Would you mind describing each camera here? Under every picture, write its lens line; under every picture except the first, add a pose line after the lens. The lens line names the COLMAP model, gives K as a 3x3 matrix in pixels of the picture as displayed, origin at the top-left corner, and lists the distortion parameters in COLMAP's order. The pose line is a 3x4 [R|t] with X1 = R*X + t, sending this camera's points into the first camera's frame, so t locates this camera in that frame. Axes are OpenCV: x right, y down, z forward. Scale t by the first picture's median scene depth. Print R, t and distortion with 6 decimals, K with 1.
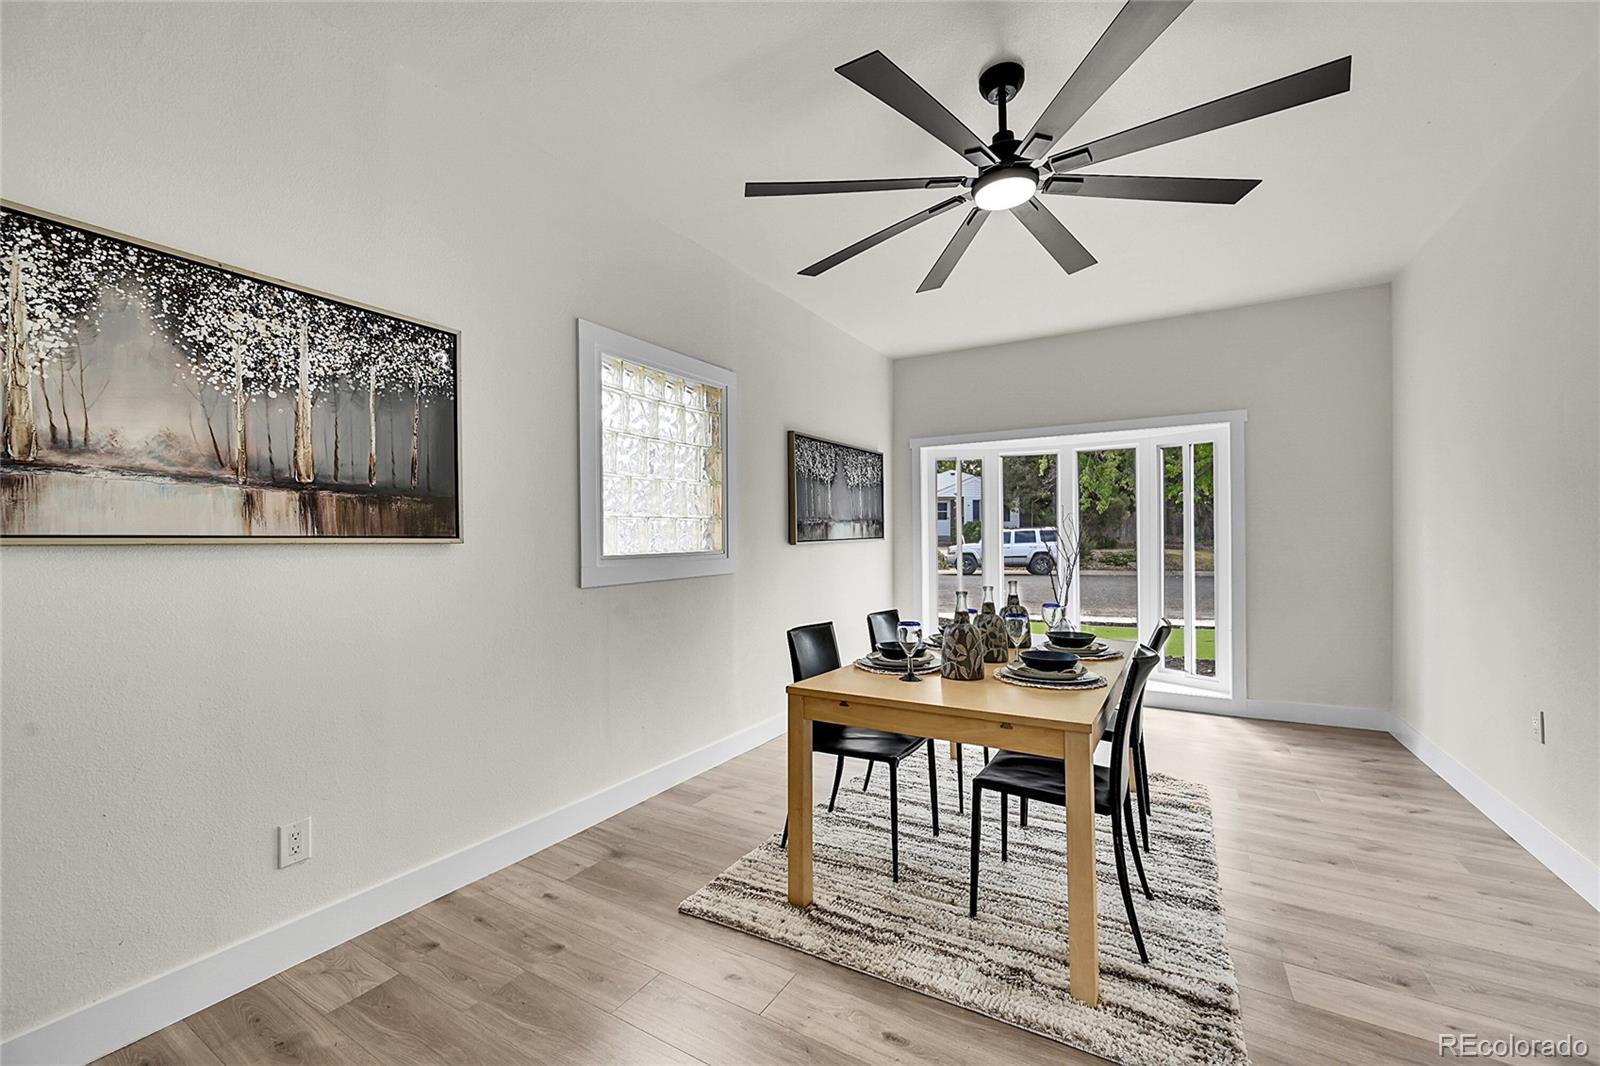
lens RADIAL K [[625.4, 0, 792.8], [0, 625.4, 535.0], [0, 0, 1]] dist [-0.003237, -0.000025]
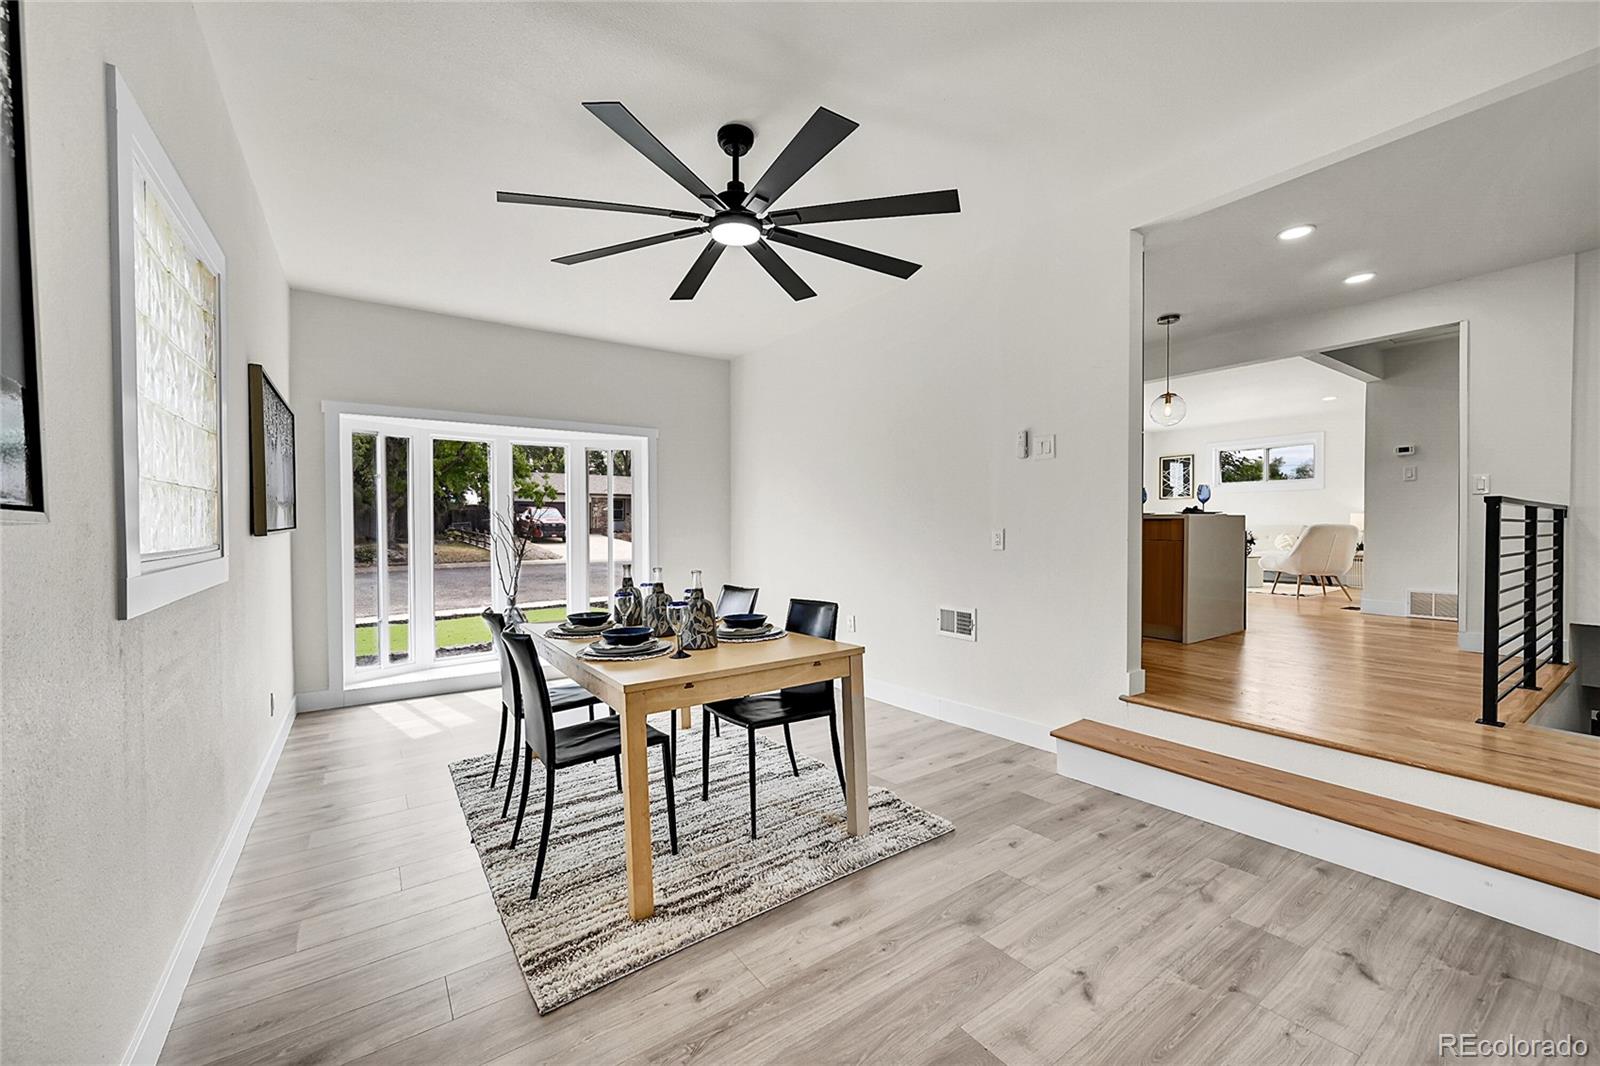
lens RADIAL K [[625.4, 0, 790.5], [0, 625.4, 534.7], [0, 0, 1]] dist [-0.003237, -0.000025]
pose [[0.422739, -0.009141, 0.906205, -0.739373], [0.002351, 0.999957, 0.008991, 0.018092], [-0.906248, -0.001671, 0.422742, 0.418188]]
